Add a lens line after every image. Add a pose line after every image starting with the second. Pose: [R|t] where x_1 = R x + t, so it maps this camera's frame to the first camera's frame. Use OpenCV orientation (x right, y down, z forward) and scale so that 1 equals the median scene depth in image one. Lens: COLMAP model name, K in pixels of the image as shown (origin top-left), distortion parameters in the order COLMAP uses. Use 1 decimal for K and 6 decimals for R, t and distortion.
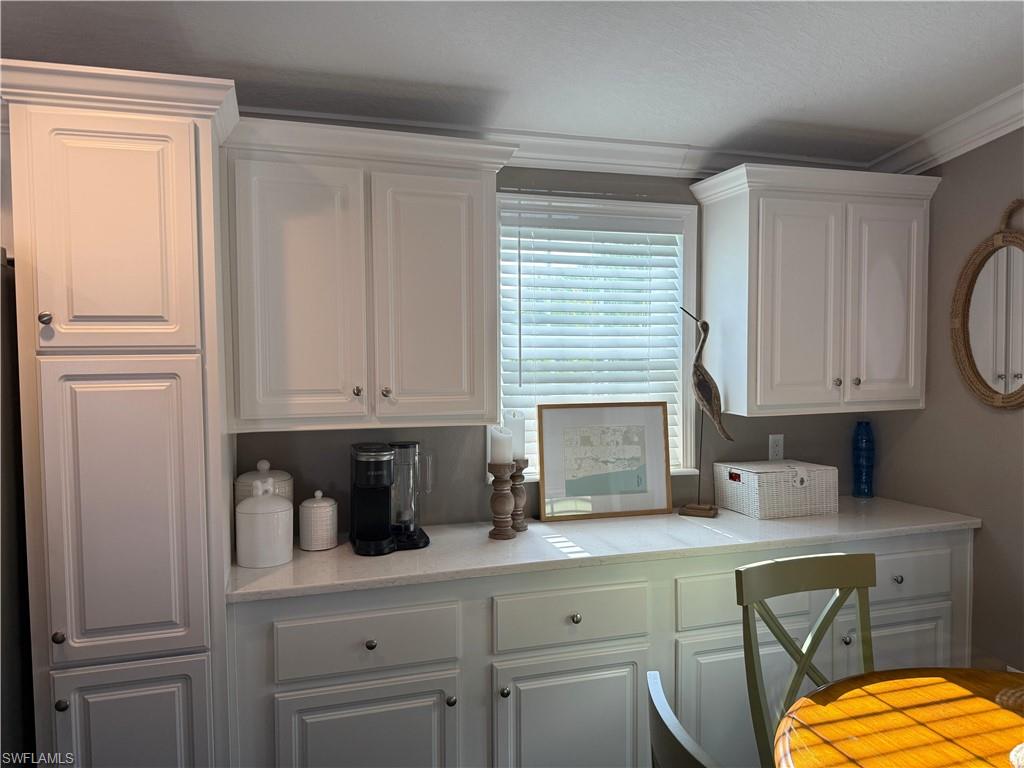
lens RADIAL K [[724.1, 0, 512.1], [0, 724.1, 386.7], [0, 0, 1]] dist [0.098855, -0.154385]
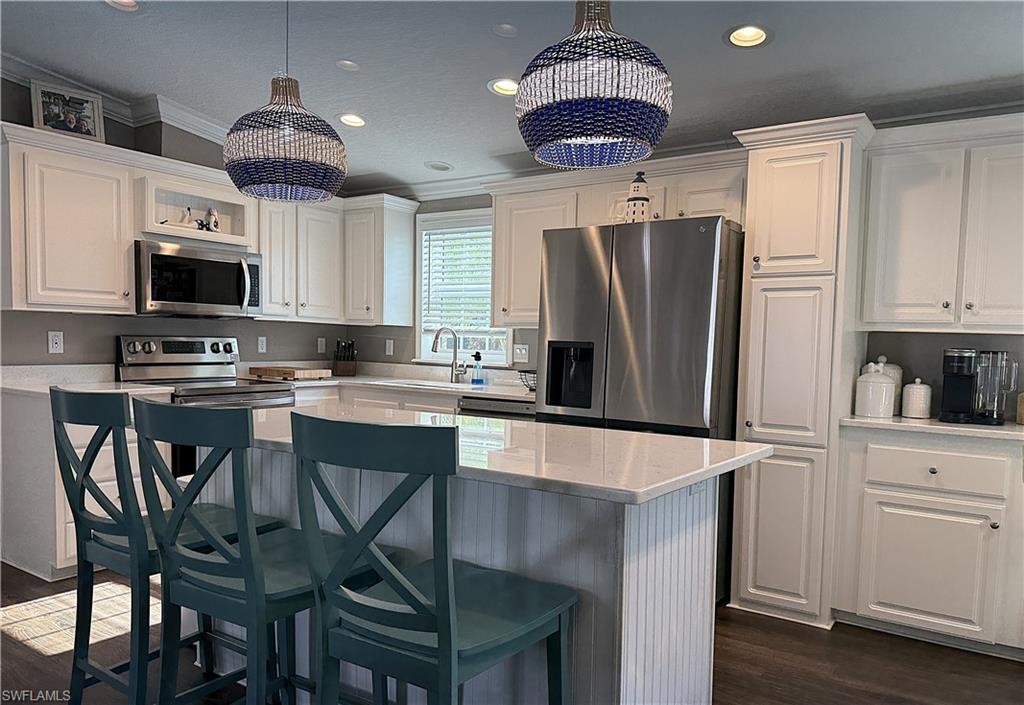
lens RADIAL K [[758.2, 0, 511.0], [0, 758.2, 387.5], [0, 0, 1]] dist [0.079610, -0.121077]
pose [[0.613319, 0.068640, -0.786847, 0.423068], [-0.063957, 0.997261, 0.037143, 0.153870], [0.787242, 0.027544, 0.616029, -0.545023]]
